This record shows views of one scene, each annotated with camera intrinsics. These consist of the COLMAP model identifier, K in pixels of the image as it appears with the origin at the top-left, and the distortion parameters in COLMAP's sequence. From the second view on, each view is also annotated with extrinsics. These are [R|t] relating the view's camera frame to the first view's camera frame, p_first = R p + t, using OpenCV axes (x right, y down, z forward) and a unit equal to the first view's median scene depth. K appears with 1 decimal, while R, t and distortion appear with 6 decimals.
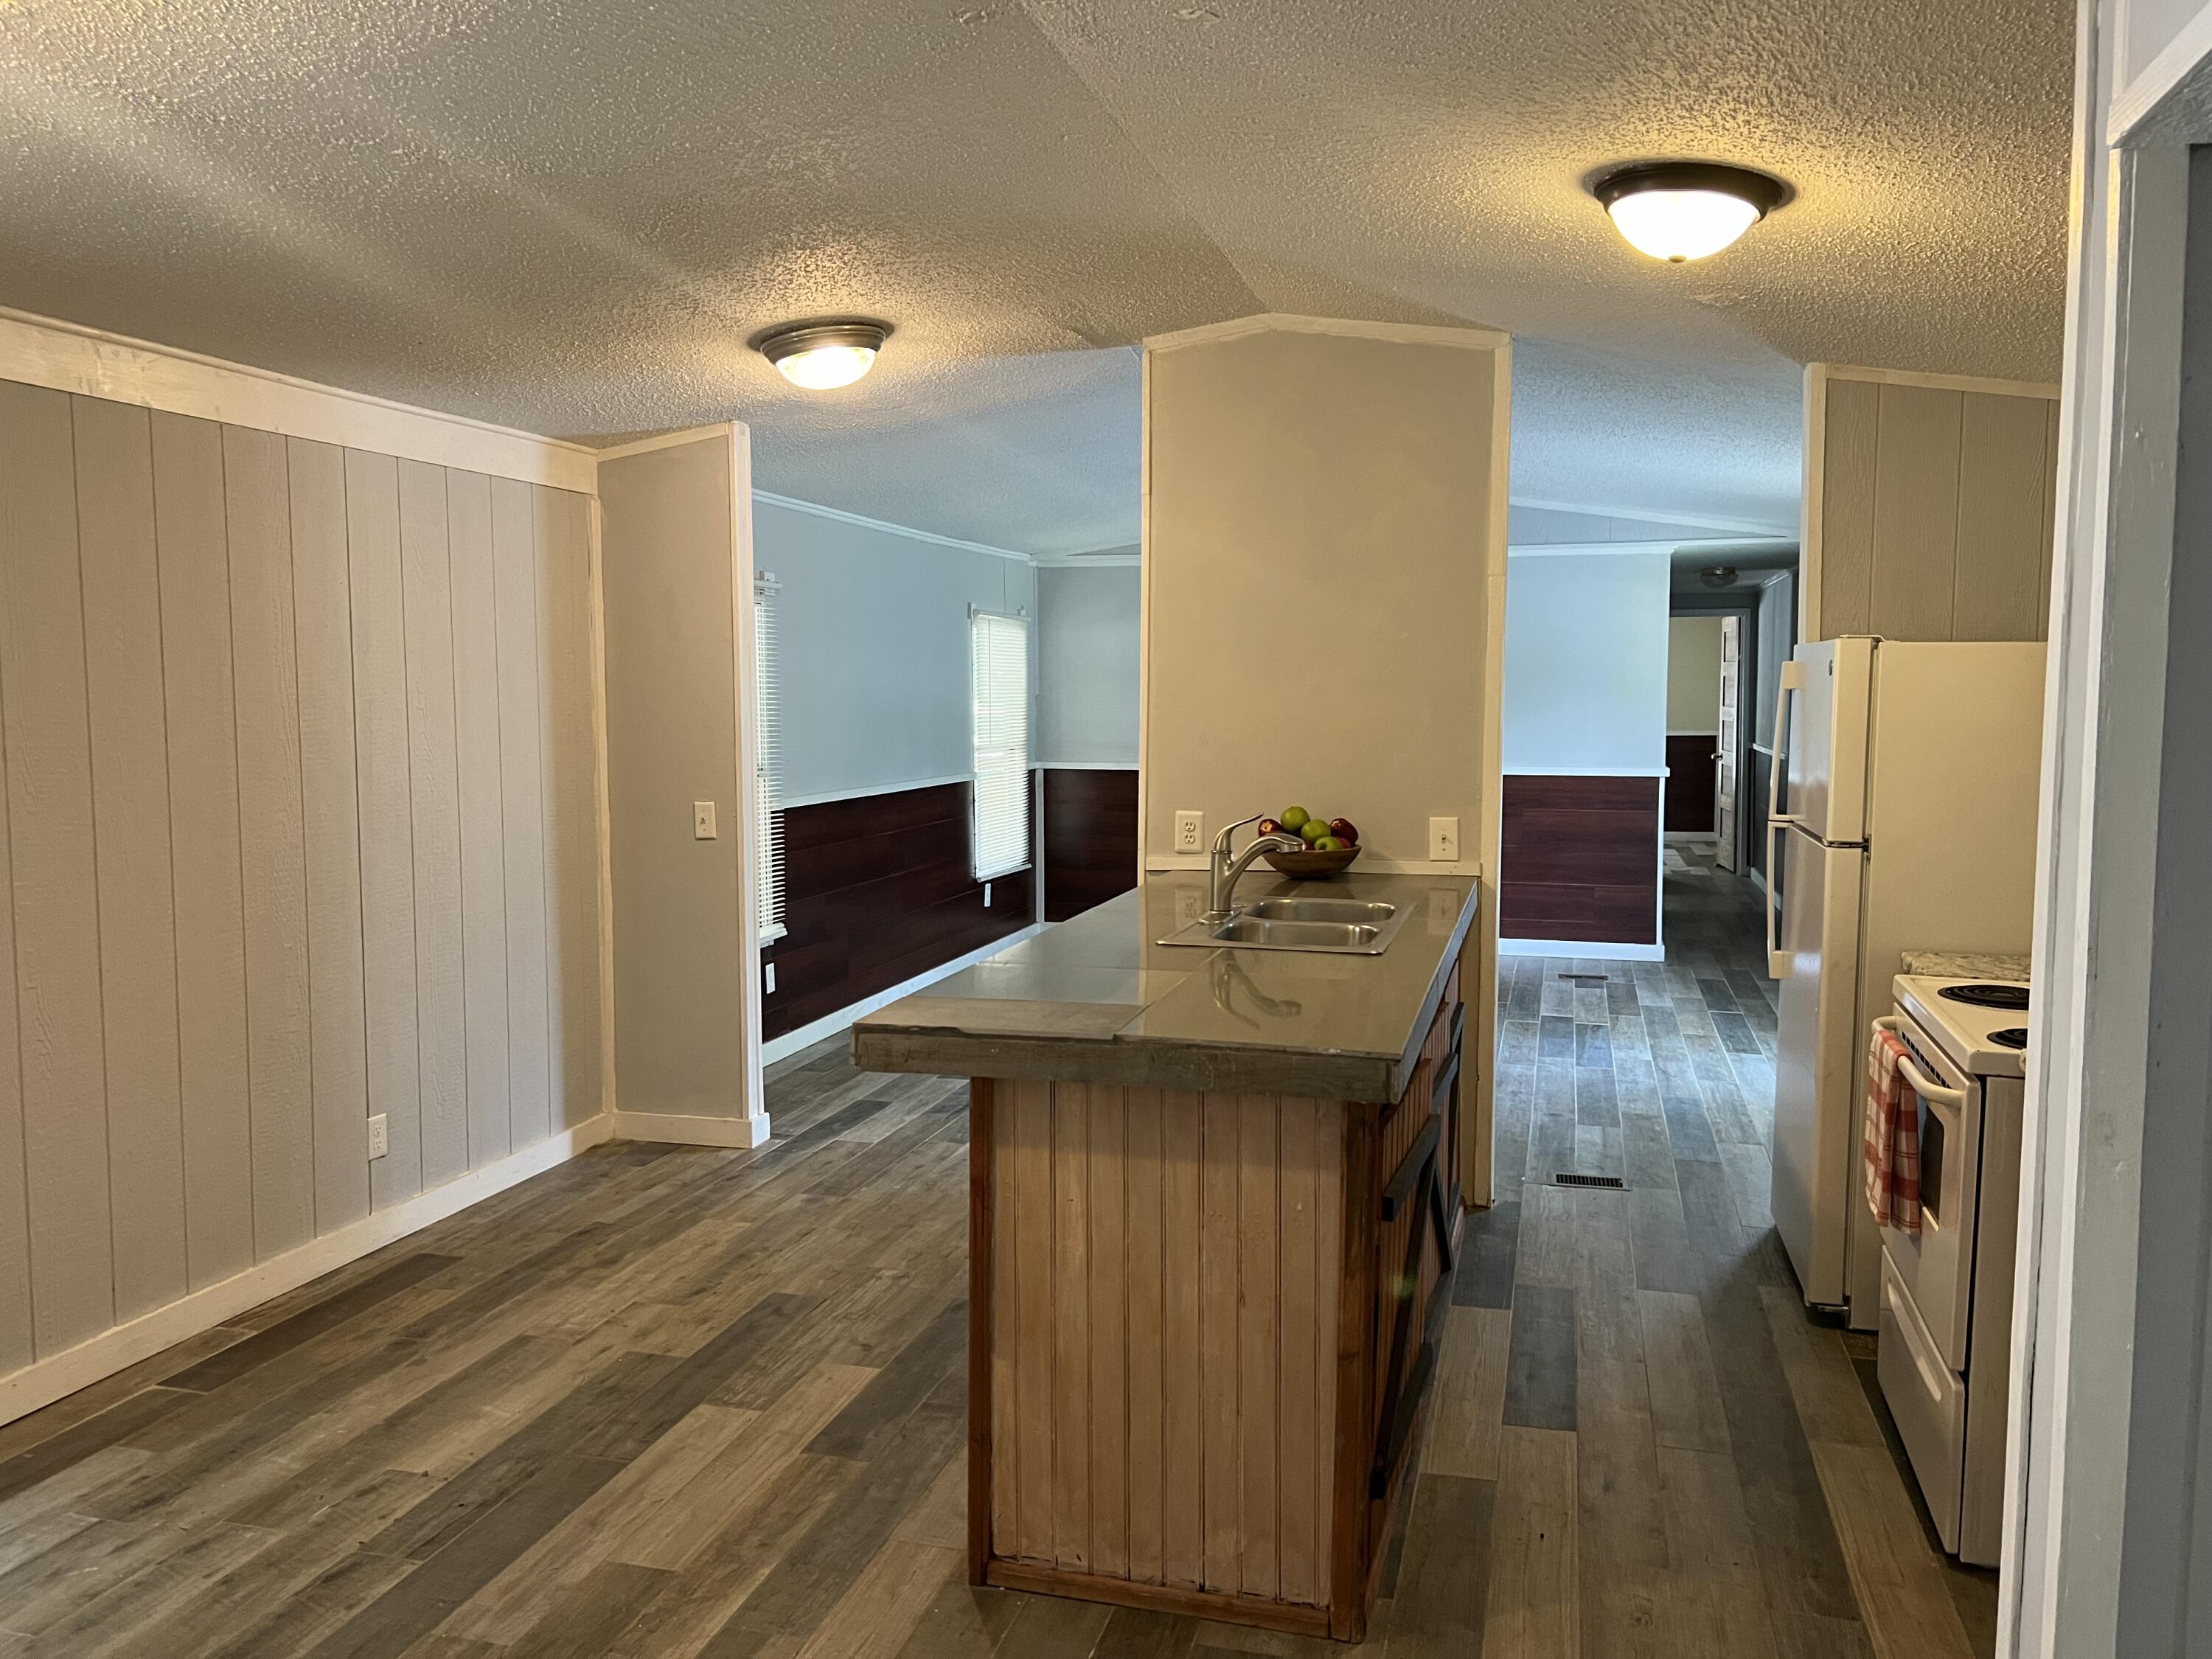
lens RADIAL K [[1678.2, 0, 1131.3], [0, 1678.2, 821.4], [0, 0, 1]] dist [0.026259, -0.003079]
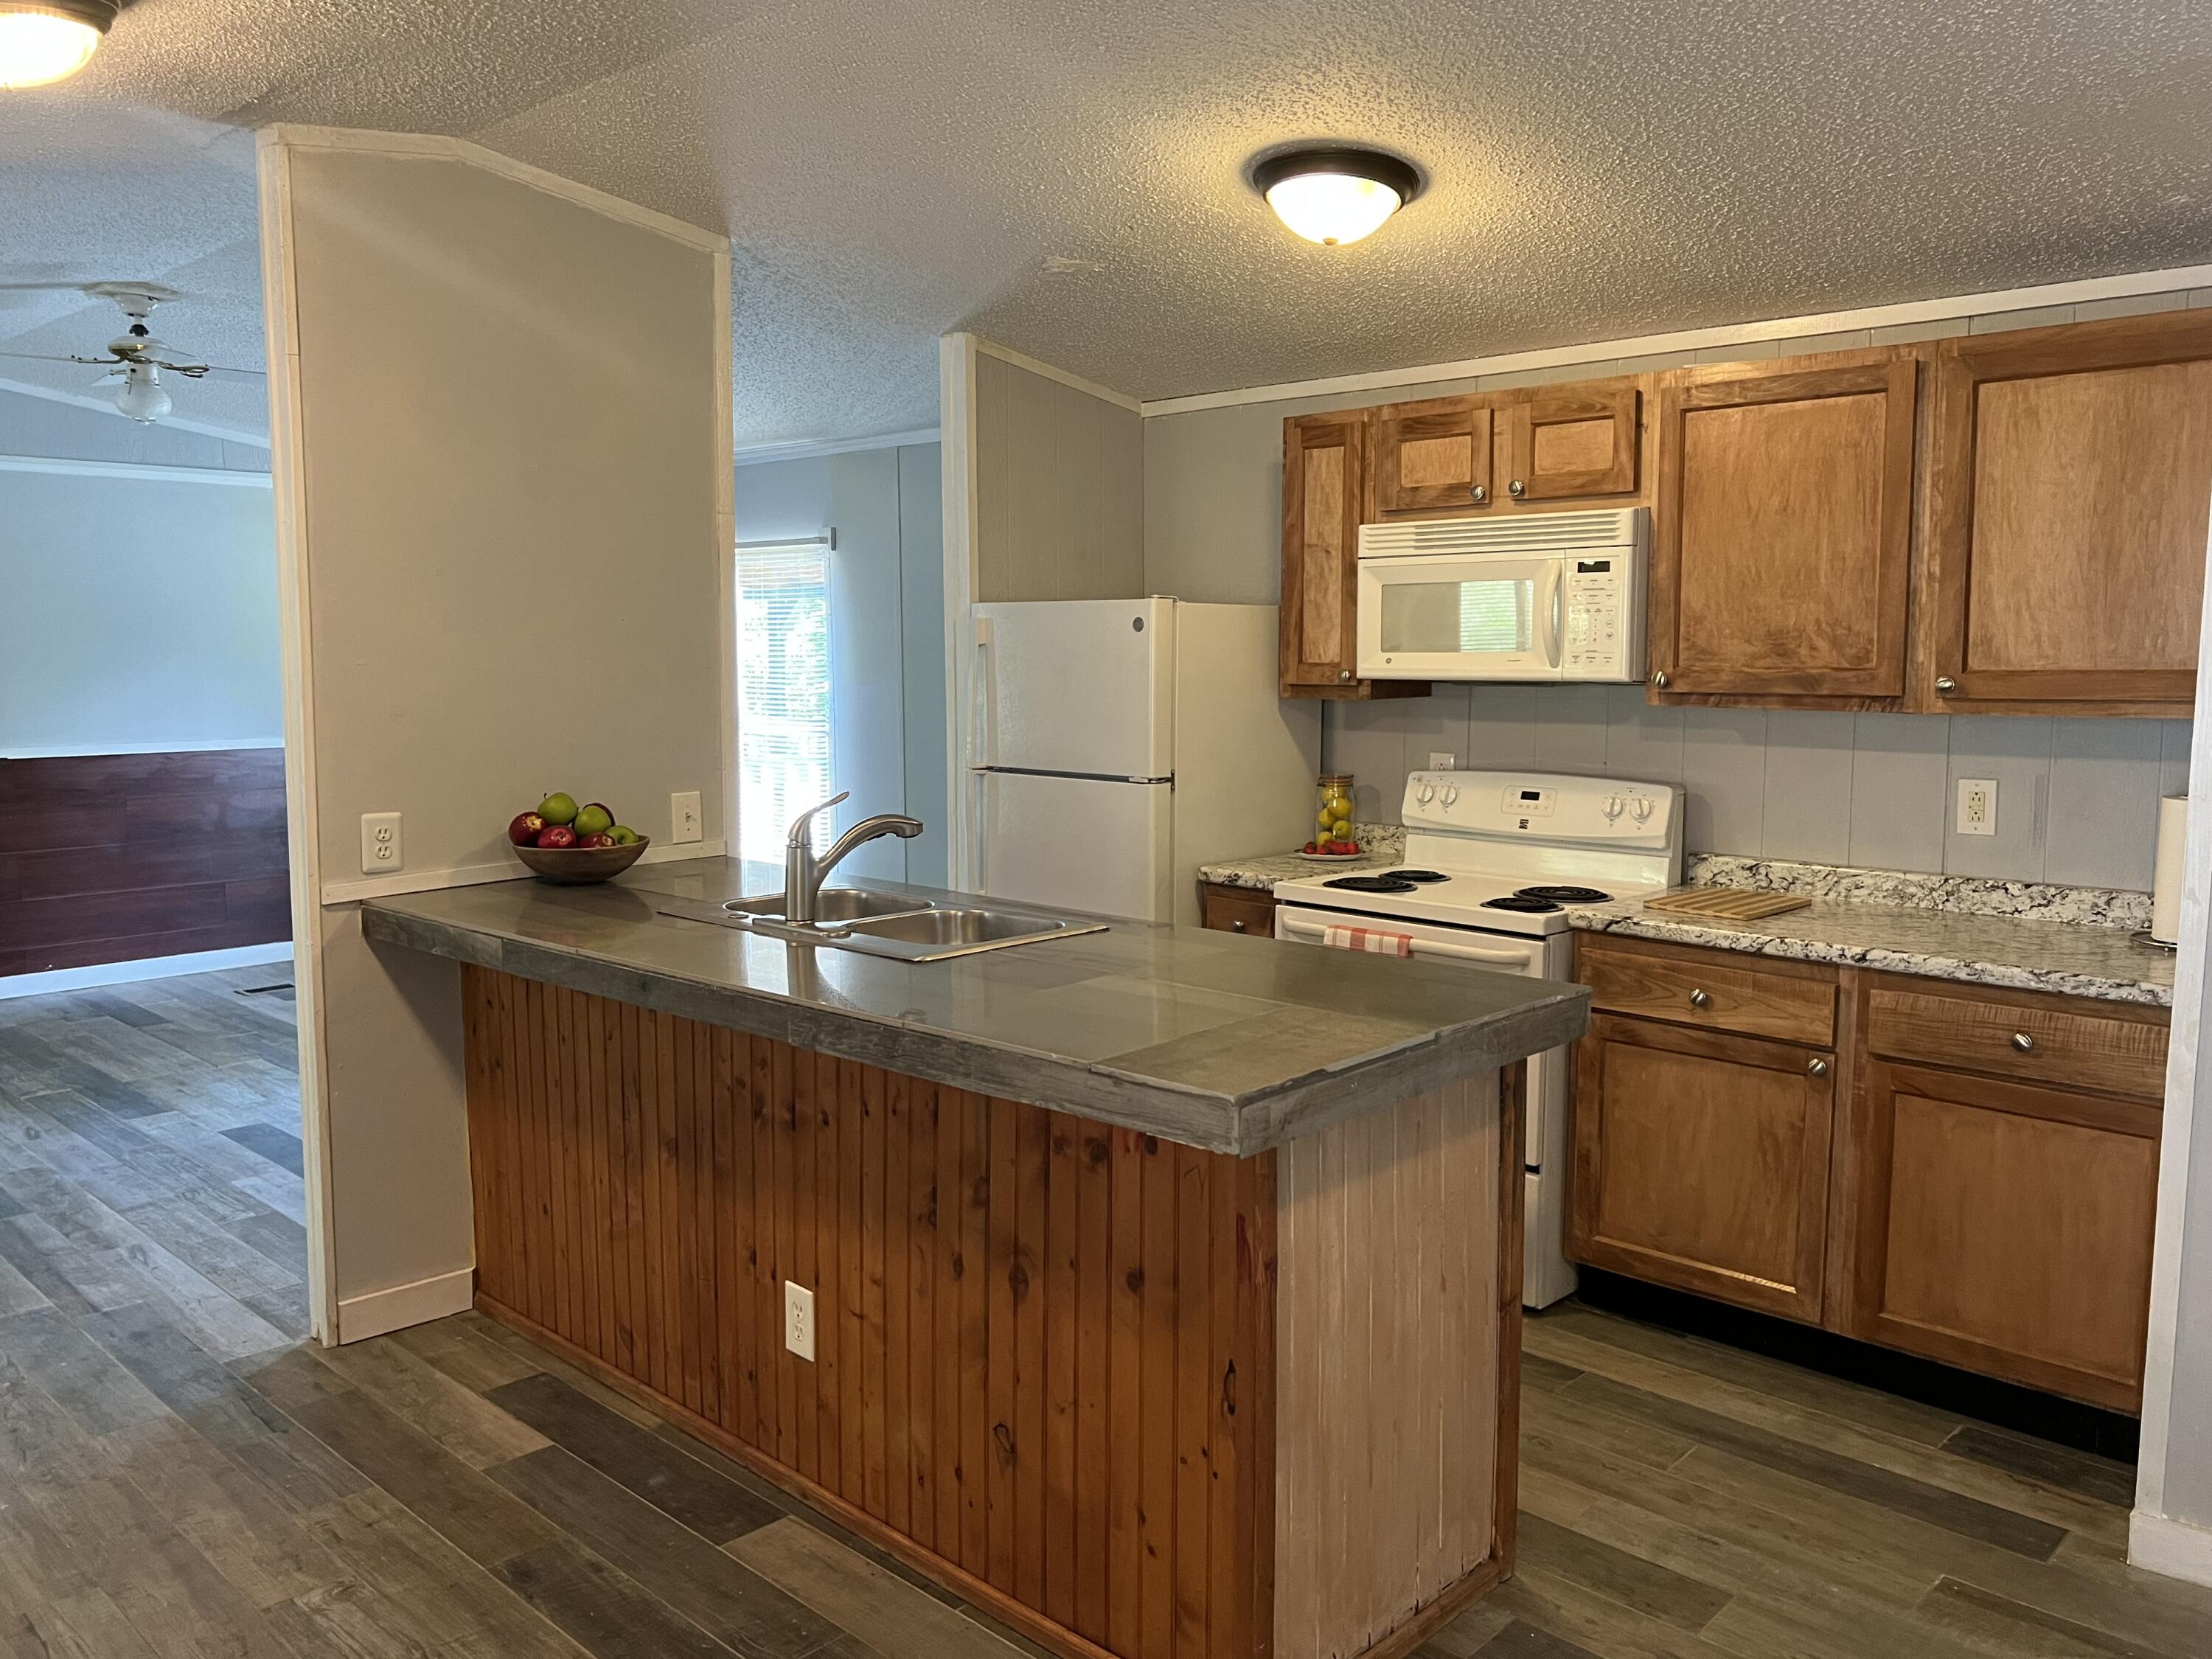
lens RADIAL K [[1678.2, 0, 1131.3], [0, 1678.2, 821.4], [0, 0, 1]] dist [0.026259, -0.003079]
pose [[0.477470, -0.098119, 0.873153, -0.474829], [0.070996, 0.994804, 0.072966, -0.035381], [-0.875775, 0.027152, 0.481955, 0.396804]]
